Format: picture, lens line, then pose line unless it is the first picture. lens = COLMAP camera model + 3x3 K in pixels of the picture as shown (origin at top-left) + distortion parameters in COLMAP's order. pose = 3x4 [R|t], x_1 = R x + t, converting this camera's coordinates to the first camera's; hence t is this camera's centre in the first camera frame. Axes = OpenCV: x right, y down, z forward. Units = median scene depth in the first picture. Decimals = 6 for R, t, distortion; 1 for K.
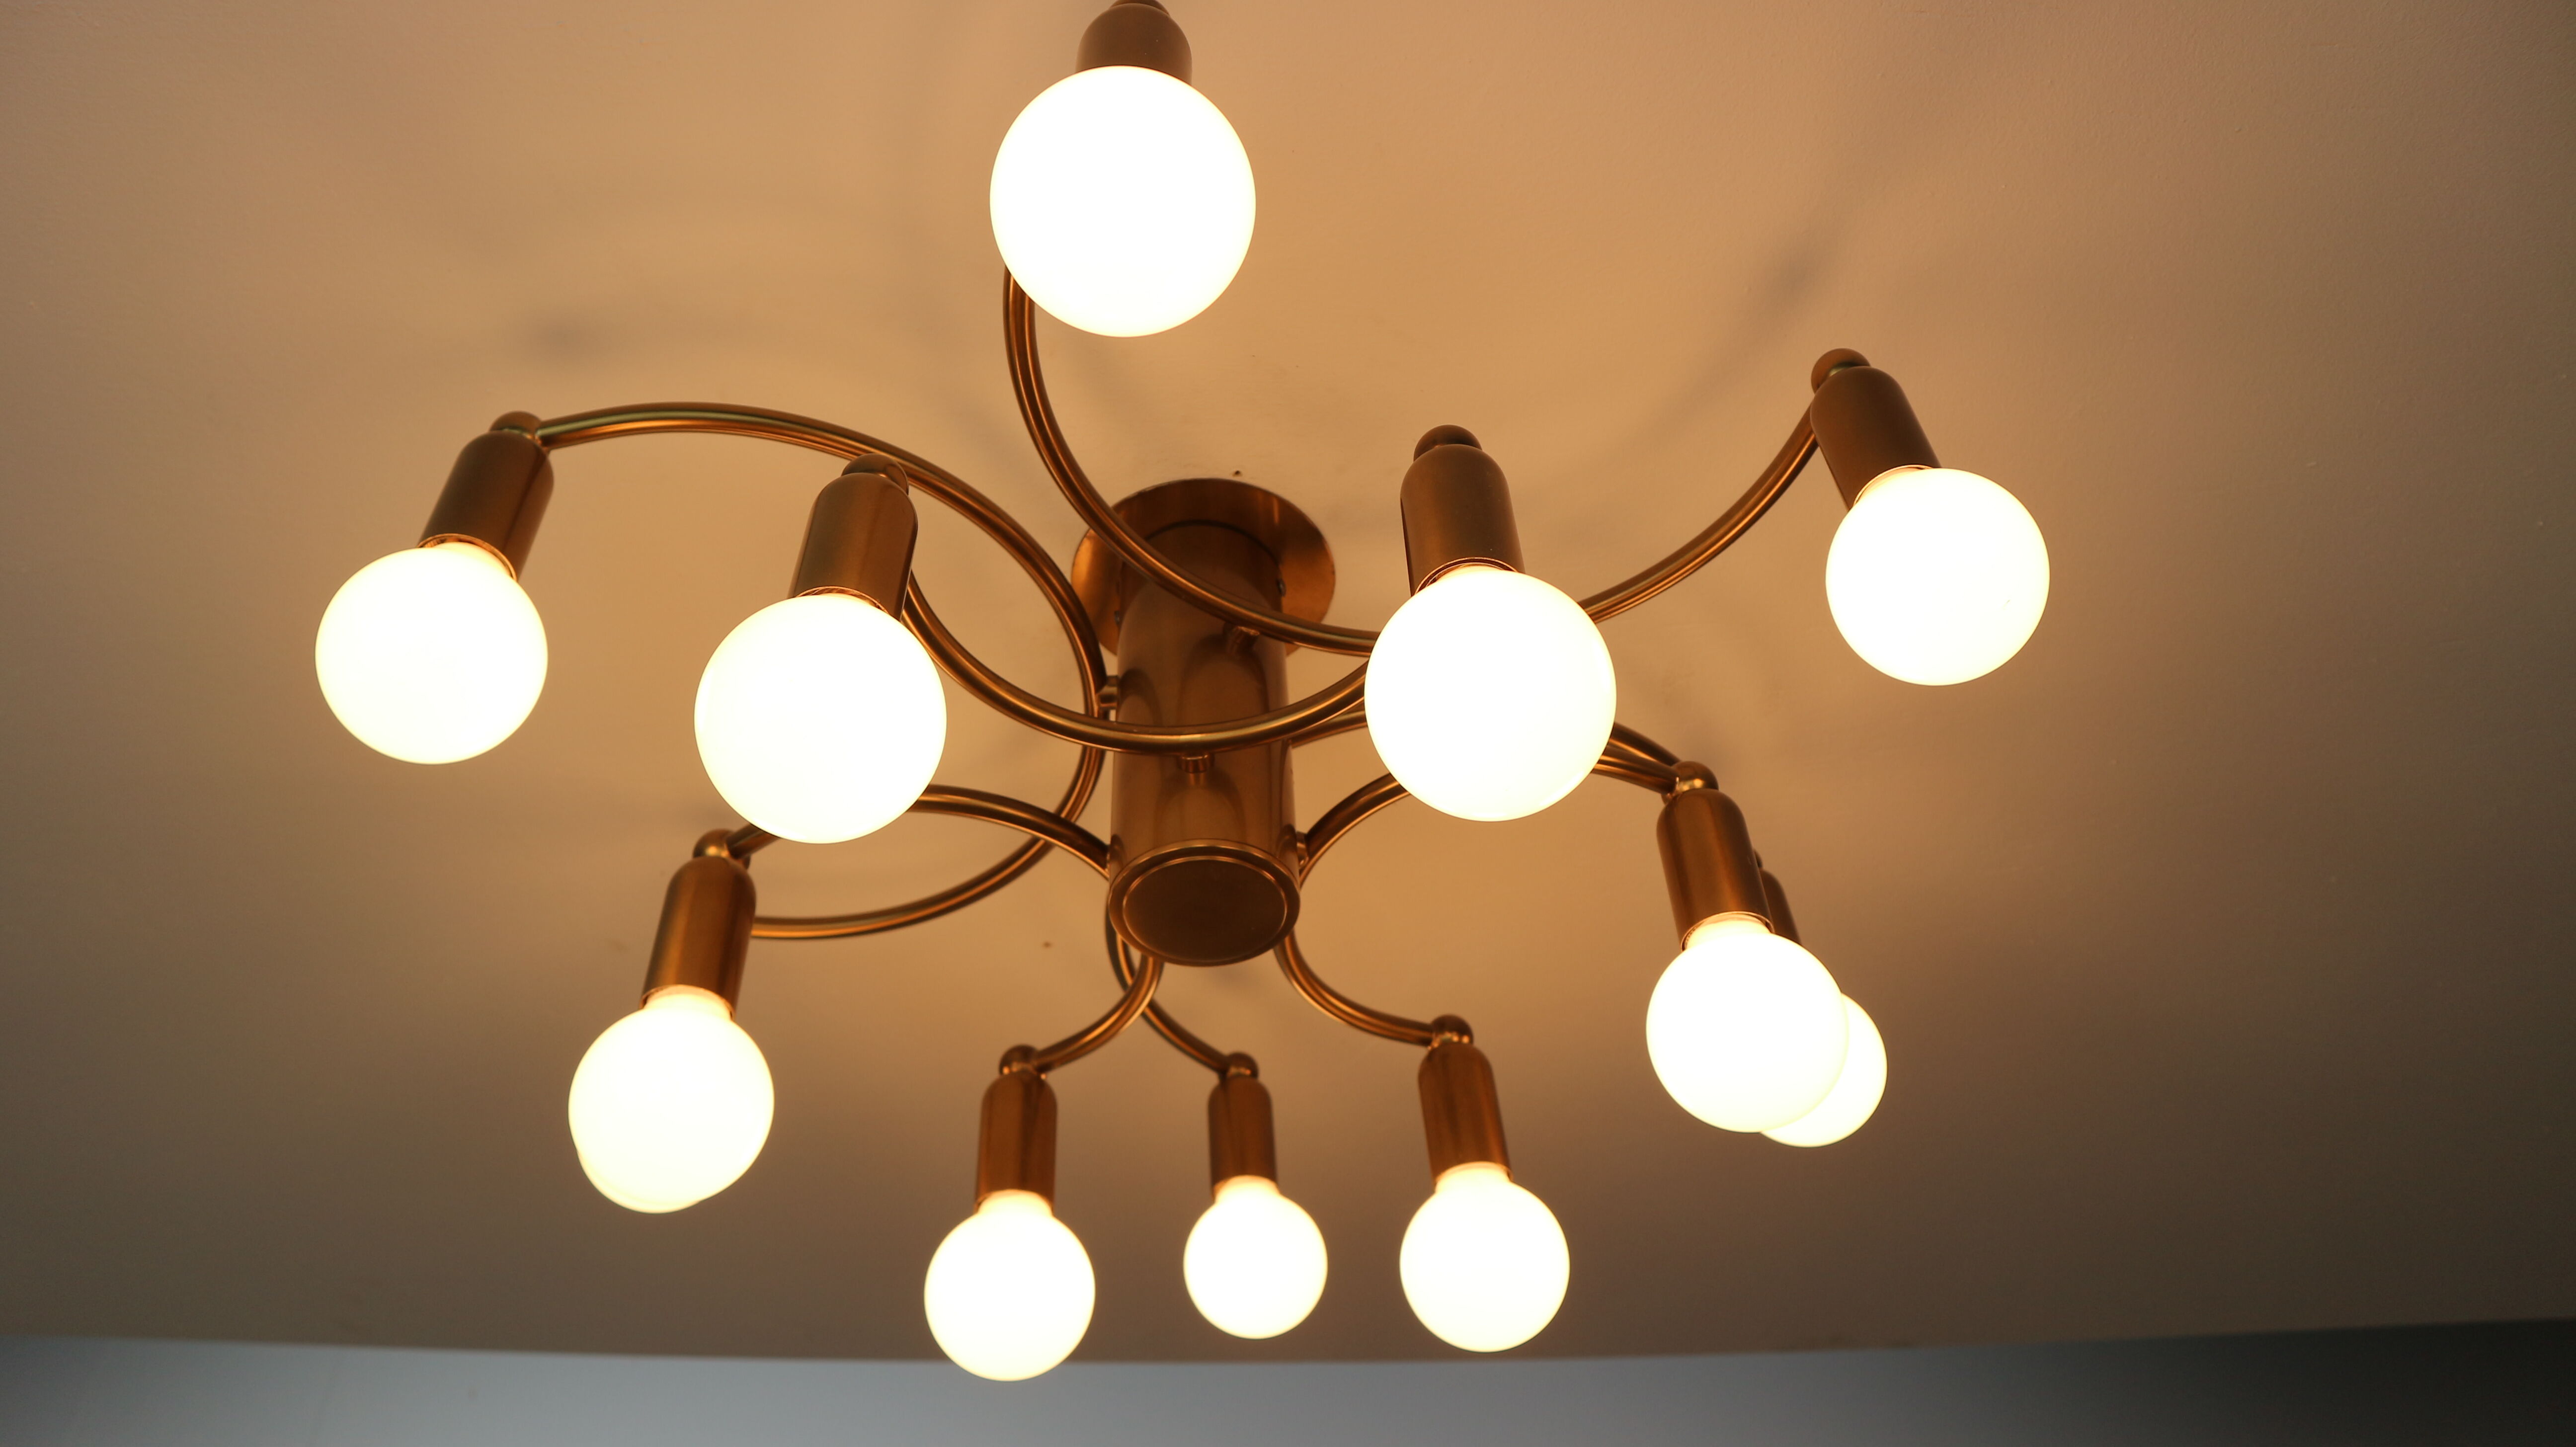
lens RADIAL K [[1889.9, 0, 1288.0], [0, 1889.9, 723.5], [0, 0, 1]] dist [-0.027079, 0.004279]
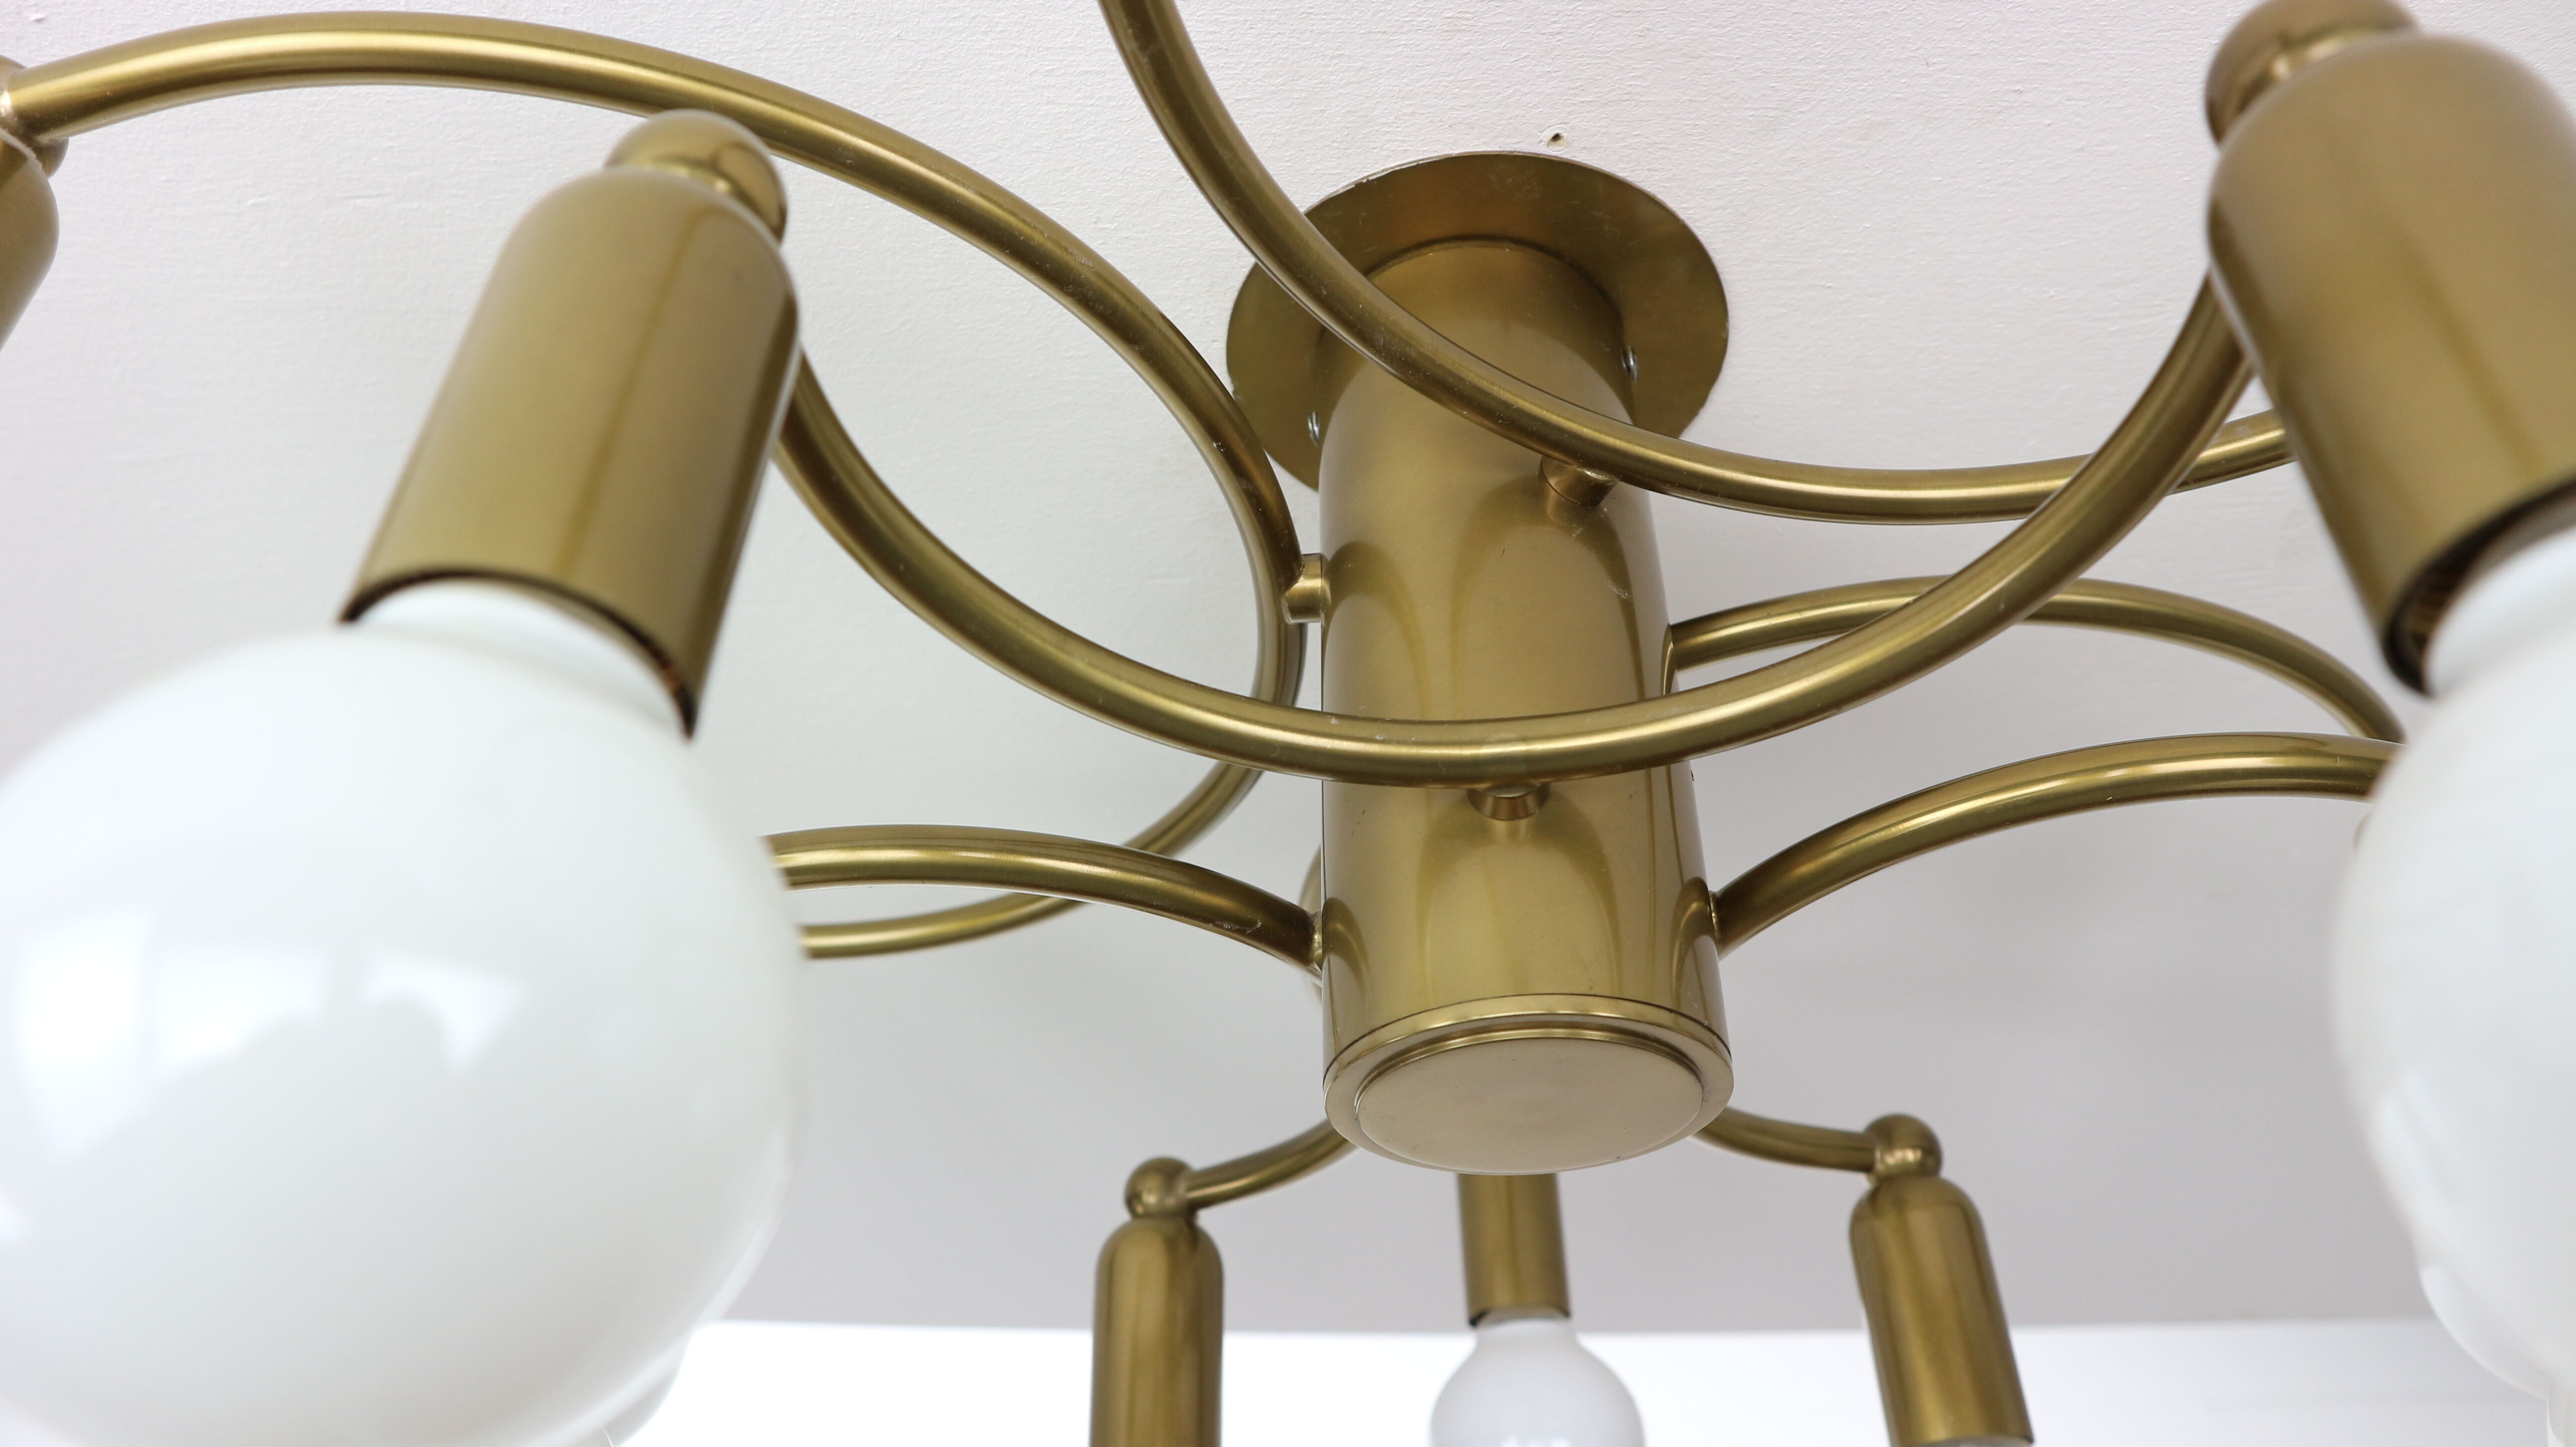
lens RADIAL K [[1889.9, 0, 1288.0], [0, 1889.9, 723.5], [0, 0, 1]] dist [-0.027079, 0.004279]
pose [[0.996210, -0.002534, -0.086940, -0.055259], [0.016382, 0.987153, 0.158936, -0.061450], [0.085420, -0.159757, 0.983454, 0.485782]]
